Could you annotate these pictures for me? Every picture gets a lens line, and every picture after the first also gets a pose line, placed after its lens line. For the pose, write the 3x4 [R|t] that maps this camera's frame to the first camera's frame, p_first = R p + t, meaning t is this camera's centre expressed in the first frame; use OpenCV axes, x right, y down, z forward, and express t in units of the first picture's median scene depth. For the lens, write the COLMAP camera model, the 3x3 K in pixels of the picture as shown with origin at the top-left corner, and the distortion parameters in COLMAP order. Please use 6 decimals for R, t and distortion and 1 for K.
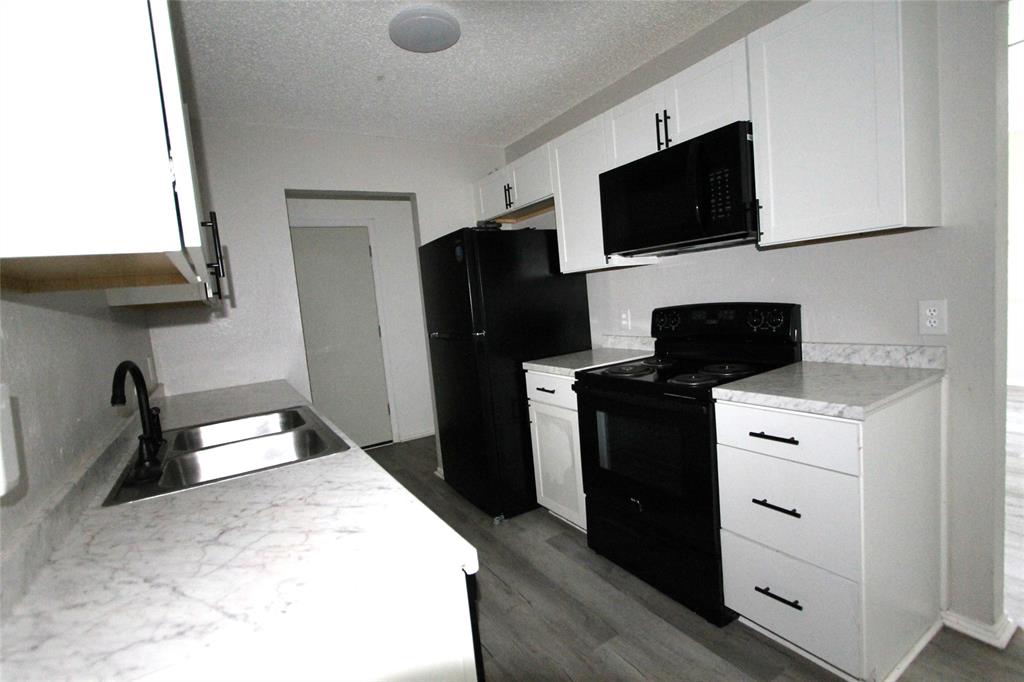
lens RADIAL K [[478.8, 0, 516.1], [0, 478.8, 341.4], [0, 0, 1]] dist [-0.013056, -0.000857]
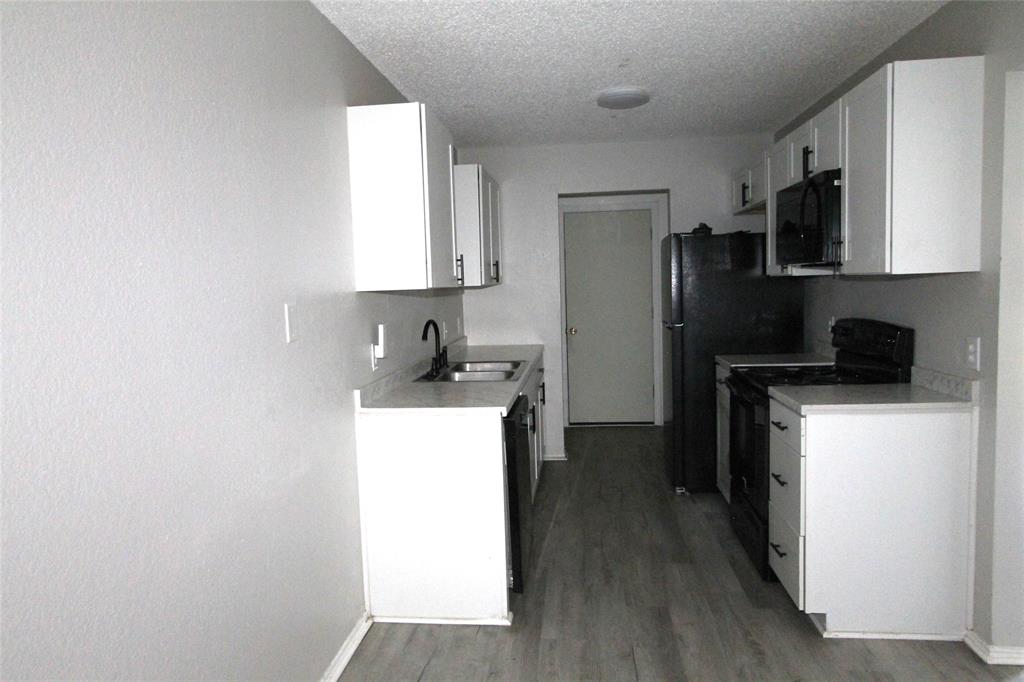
lens RADIAL K [[682.5, 0, 515.4], [0, 682.5, 341.0], [0, 0, 1]] dist [0.003546, 0.003011]
pose [[0.789093, 0.117478, -0.602935, 0.785508], [-0.097882, 0.993048, 0.065386, -0.061813], [0.606425, 0.007421, 0.795106, -0.695504]]
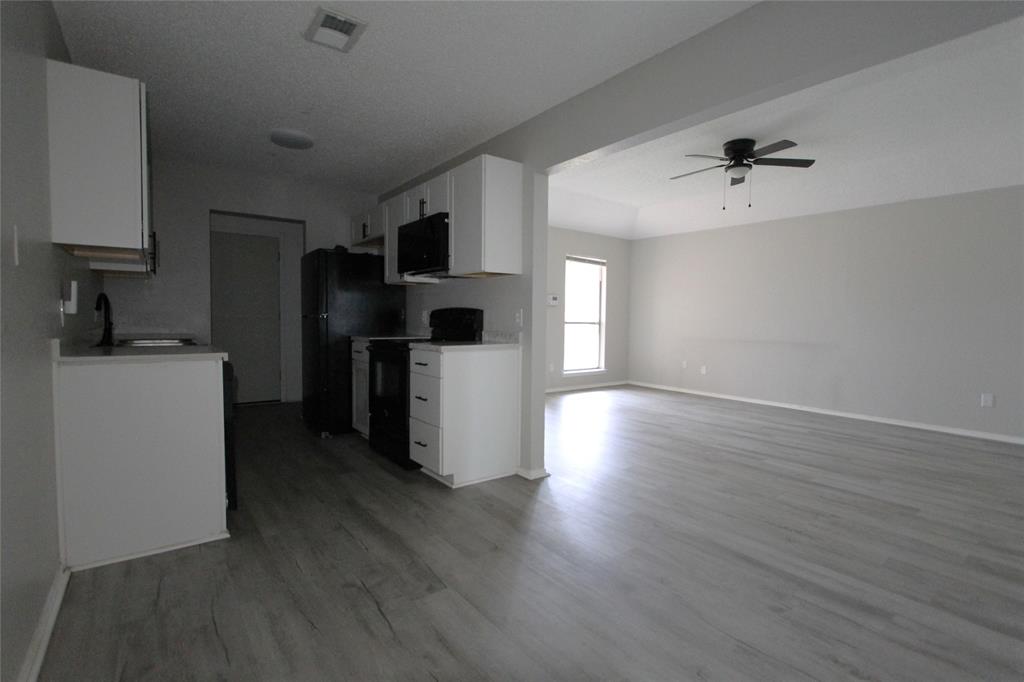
lens RADIAL K [[478.8, 0, 517.4], [0, 478.8, 341.7], [0, 0, 1]] dist [-0.013056, -0.000857]
pose [[0.990603, 0.097469, 0.095940, 0.542586], [-0.092465, 0.994179, -0.055301, 0.132170], [-0.100772, 0.045910, 0.993850, -0.833947]]
